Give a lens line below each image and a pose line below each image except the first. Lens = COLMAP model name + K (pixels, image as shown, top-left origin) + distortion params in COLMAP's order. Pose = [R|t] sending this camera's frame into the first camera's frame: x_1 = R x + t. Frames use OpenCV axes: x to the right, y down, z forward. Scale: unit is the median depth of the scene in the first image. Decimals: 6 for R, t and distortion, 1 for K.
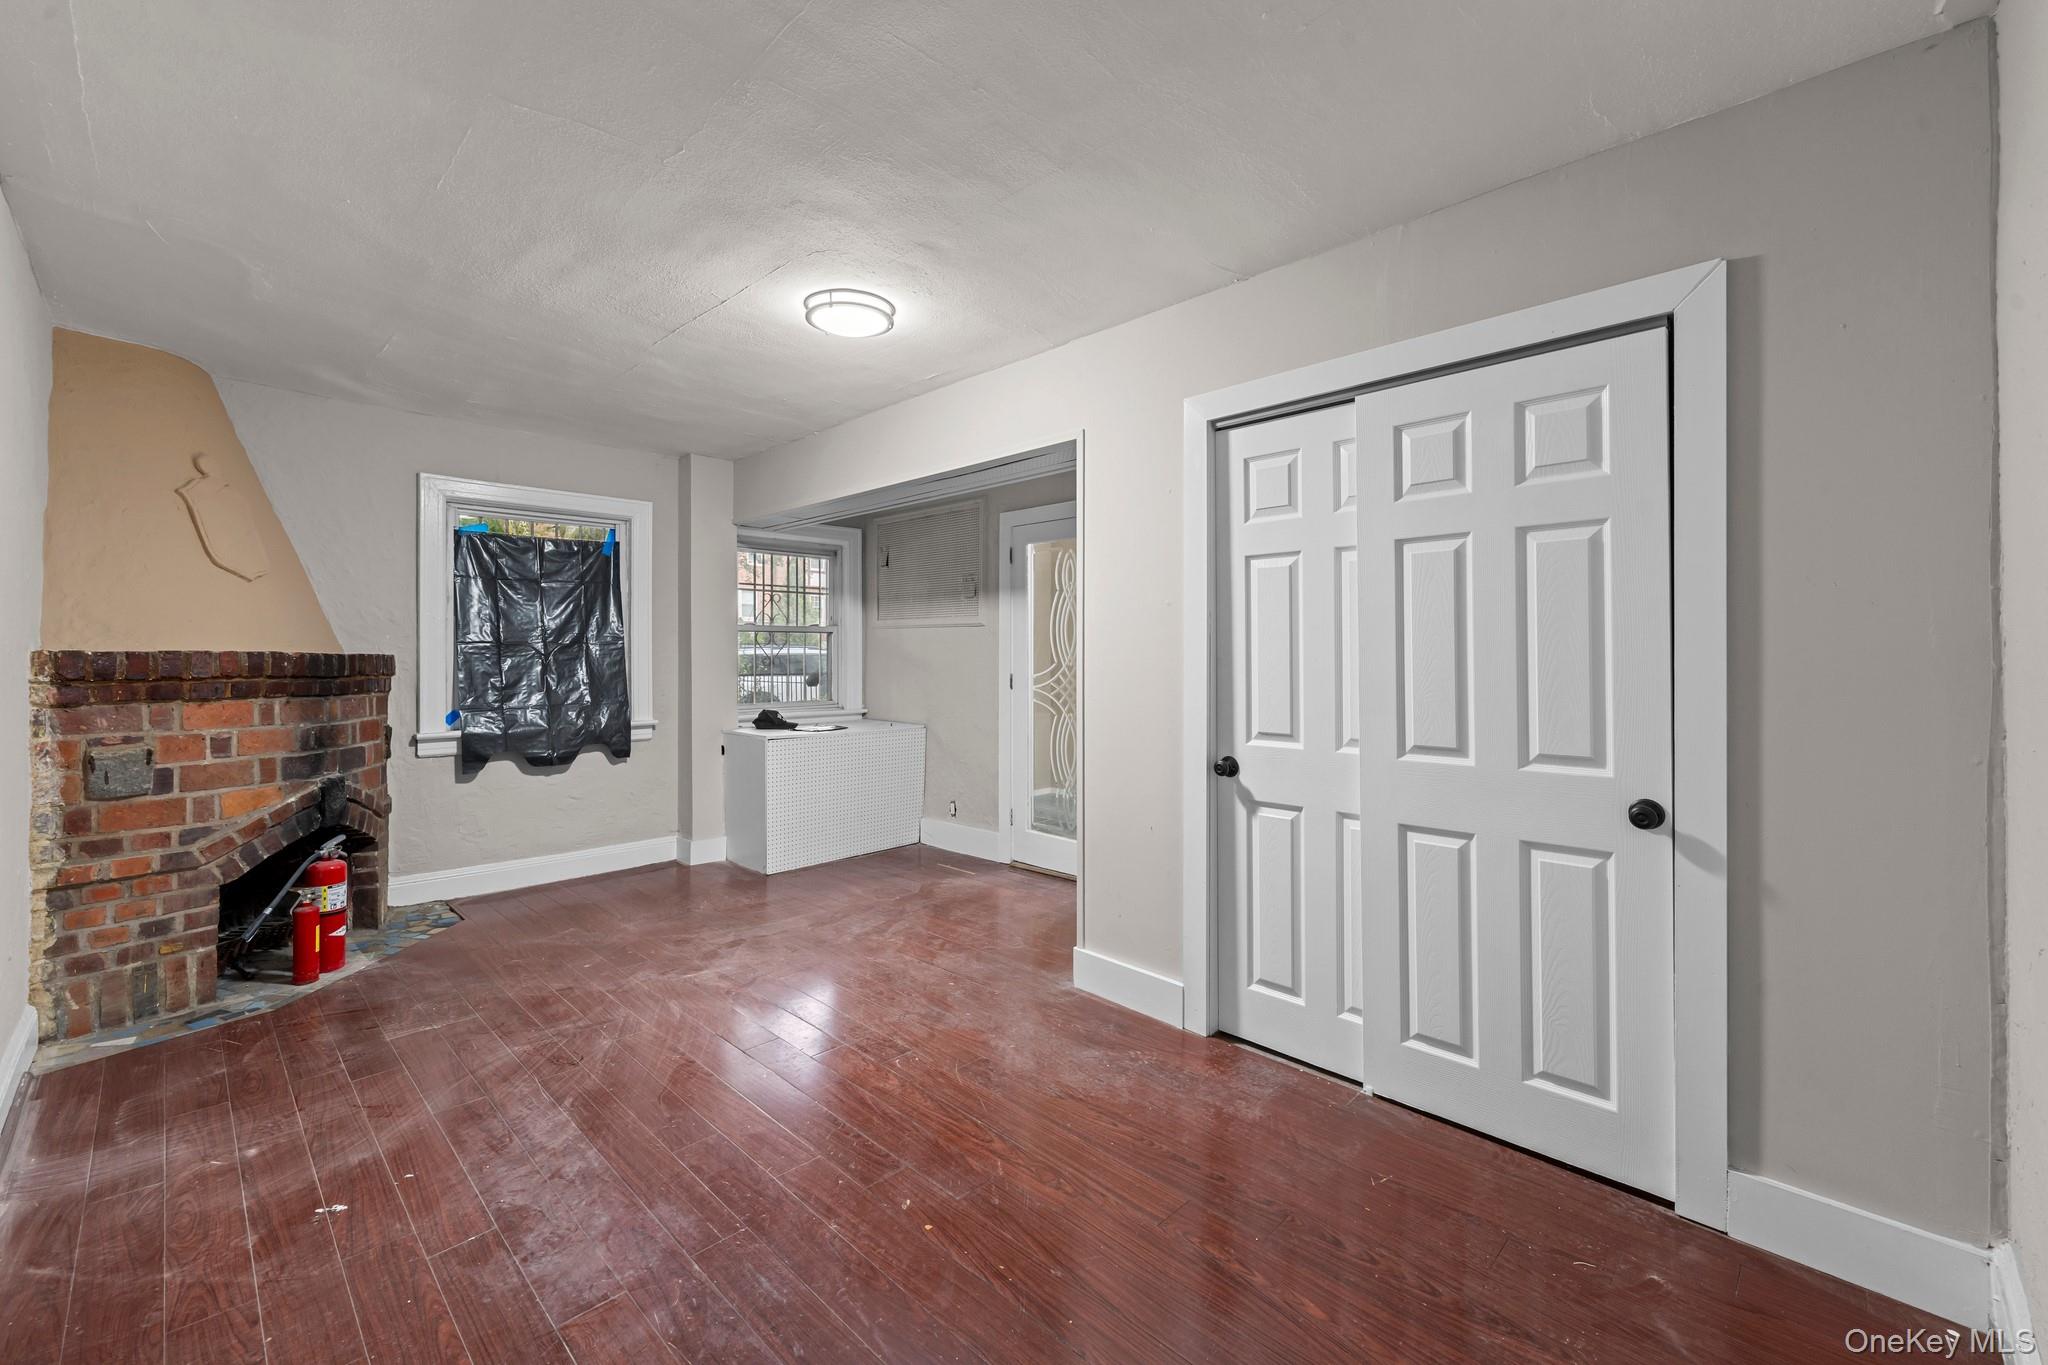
lens RADIAL K [[844.0, 0, 1035.2], [0, 844.0, 647.0], [0, 0, 1]] dist [0.000053, -0.000316]
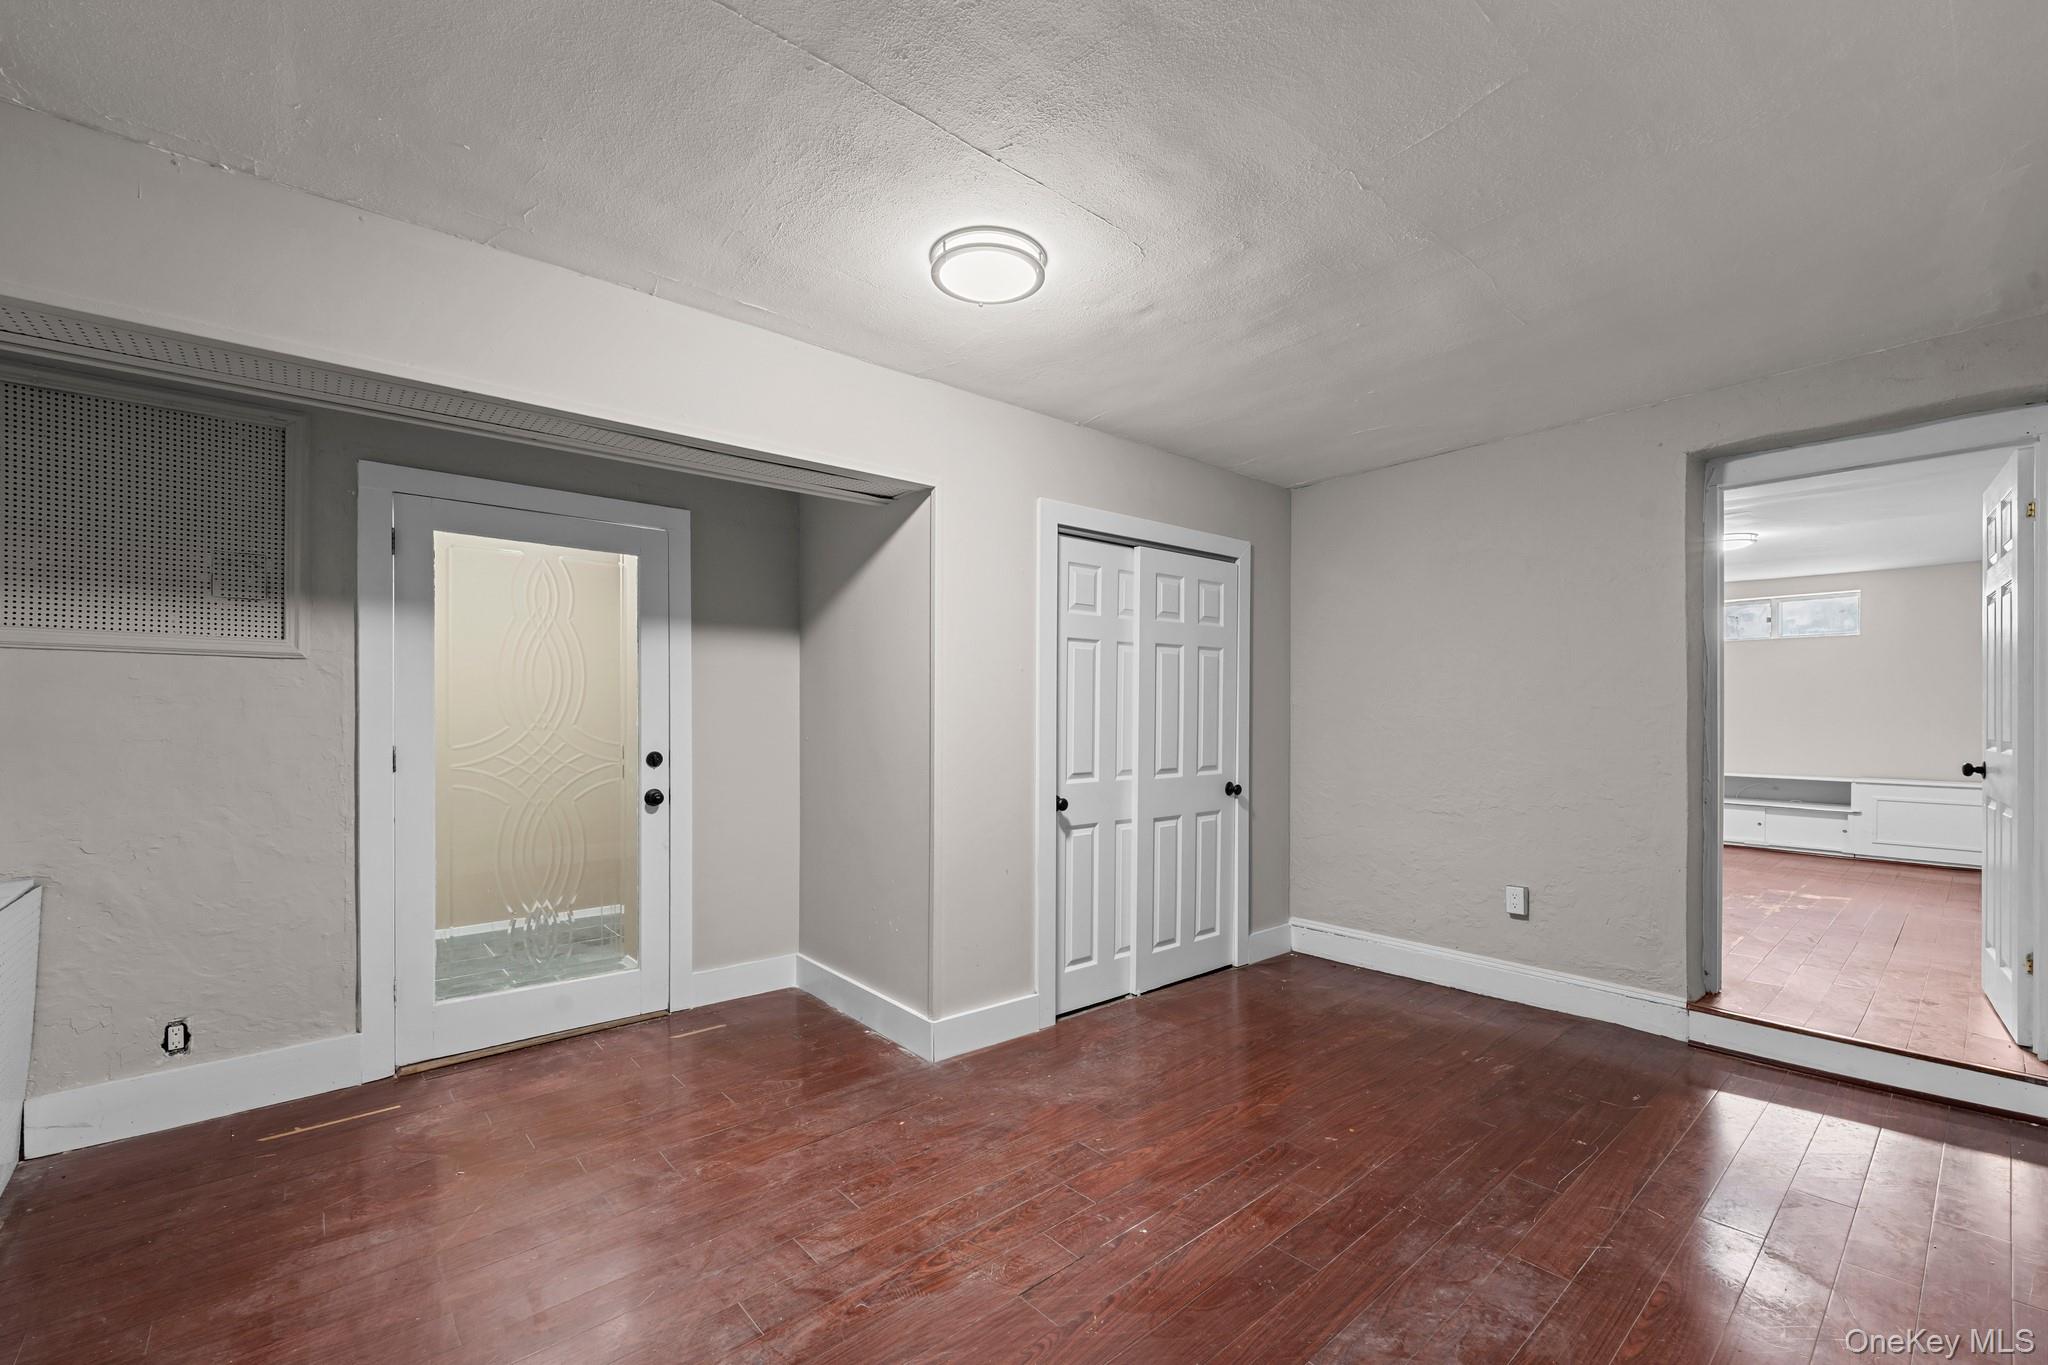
lens RADIAL K [[844.0, 0, 1022.3], [0, 844.0, 715.3], [0, 0, 1]] dist [0.000053, -0.000316]
pose [[0.088886, -0.001500, 0.996041, -1.084587], [-0.009879, 0.999948, 0.002387, 0.008755], [-0.995993, -0.010052, 0.088866, 0.996603]]
